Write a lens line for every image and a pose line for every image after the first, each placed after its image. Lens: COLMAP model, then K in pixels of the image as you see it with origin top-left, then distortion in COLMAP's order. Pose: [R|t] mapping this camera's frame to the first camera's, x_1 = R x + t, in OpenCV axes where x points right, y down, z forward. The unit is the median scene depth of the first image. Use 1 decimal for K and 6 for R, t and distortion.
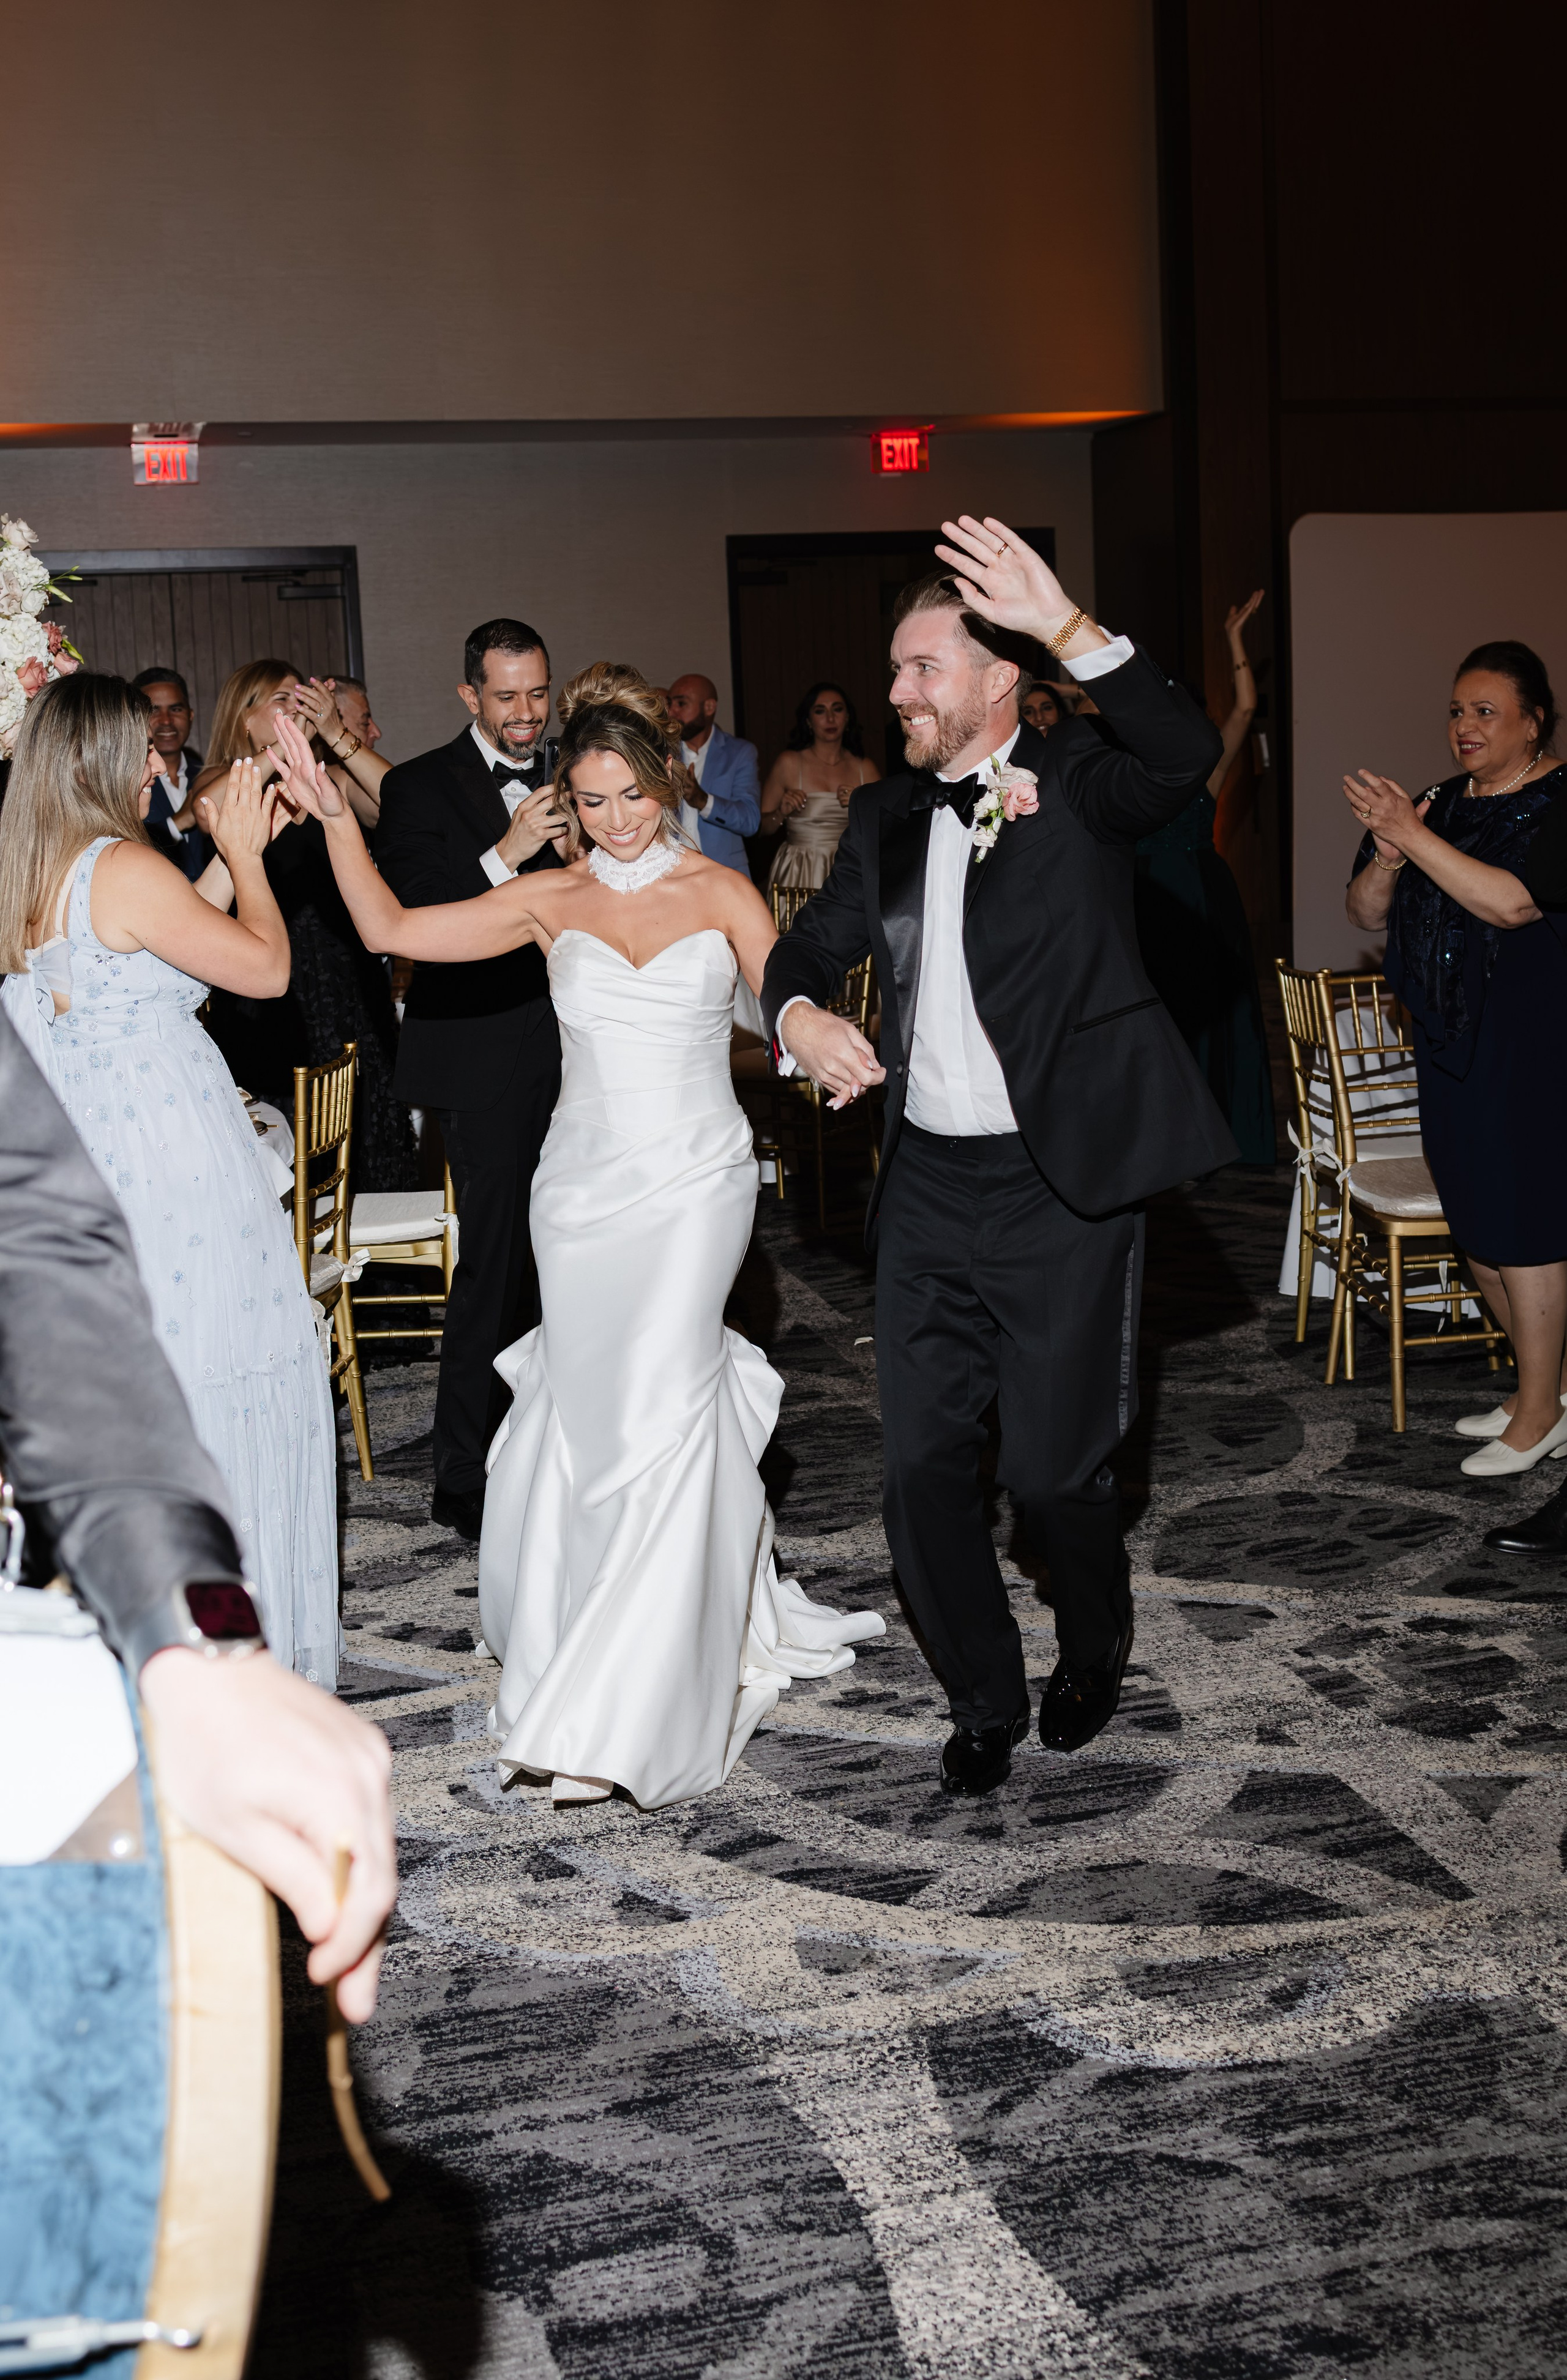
lens RADIAL K [[2444.0, 0, 740.9], [0, 2444.0, 1005.3], [0, 0, 1]] dist [-0.005431, 0.000000]
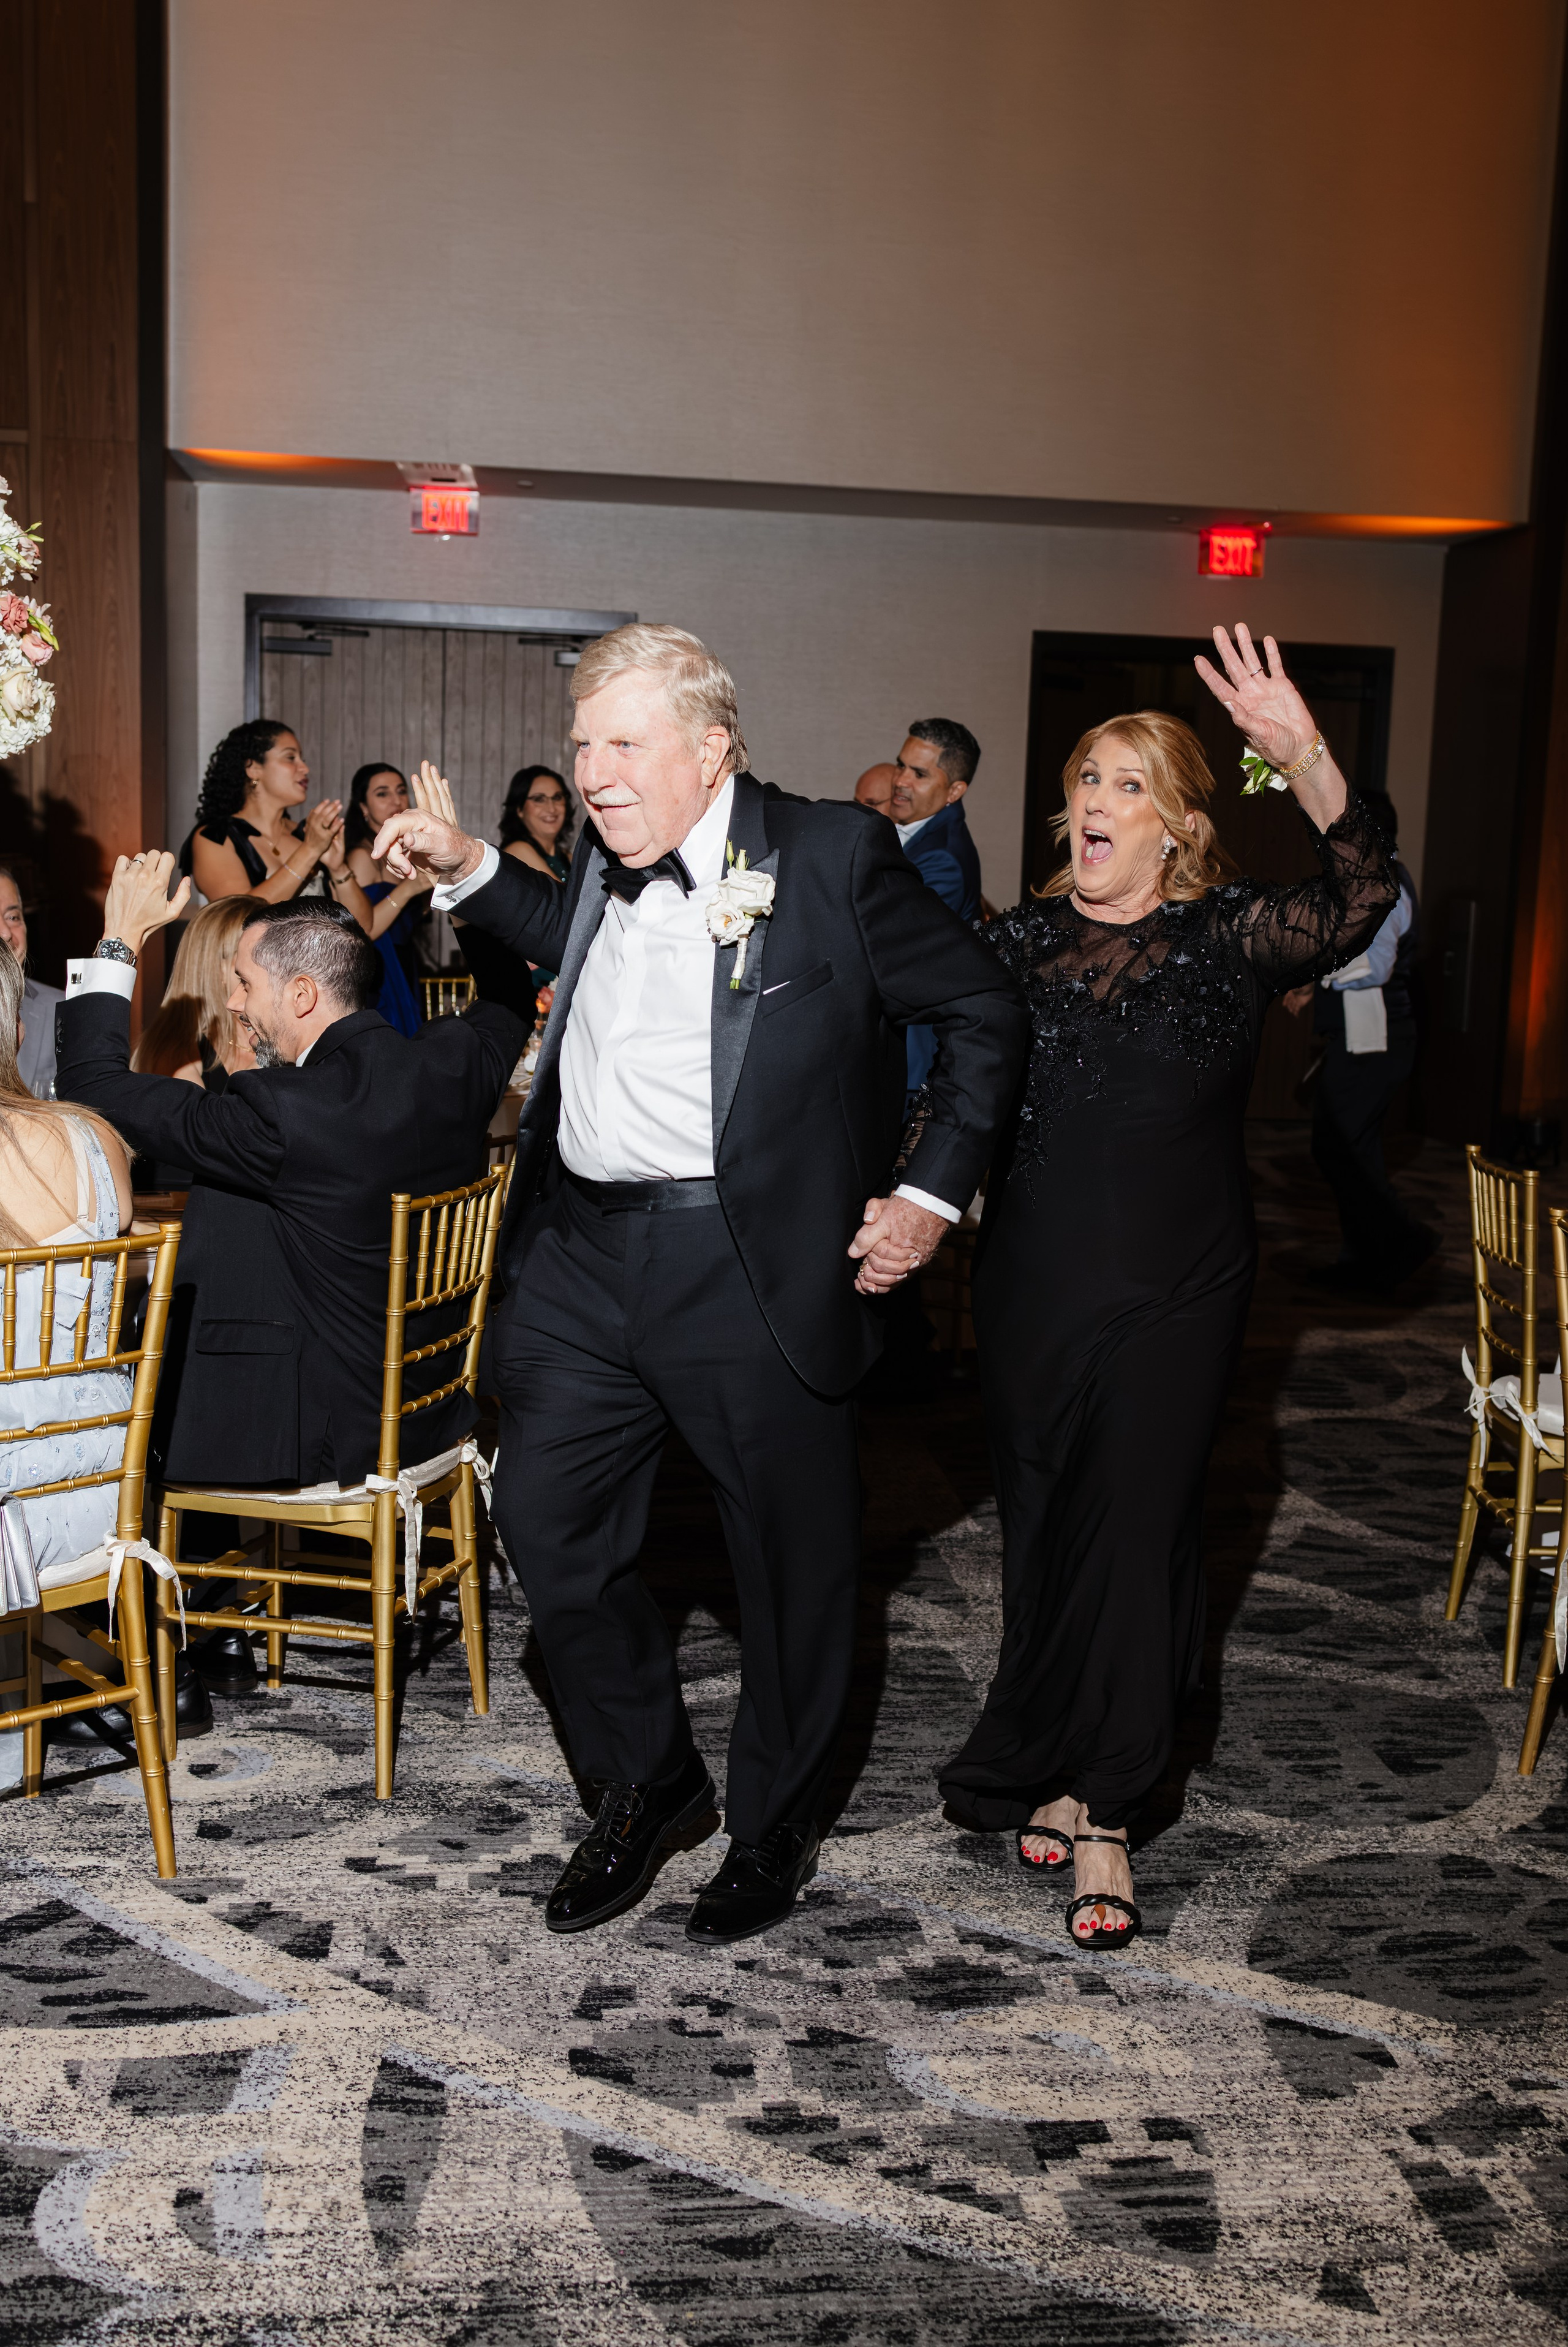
lens RADIAL K [[2343.5, 0, 794.2], [0, 2343.5, 1213.8], [0, 0, 1]] dist [0.004110, 0.000000]
pose [[0.988014, 0.097952, -0.119304, 0.100989], [-0.092880, 0.994550, 0.047376, -0.016754], [0.123294, -0.035727, 0.991727, 0.297157]]
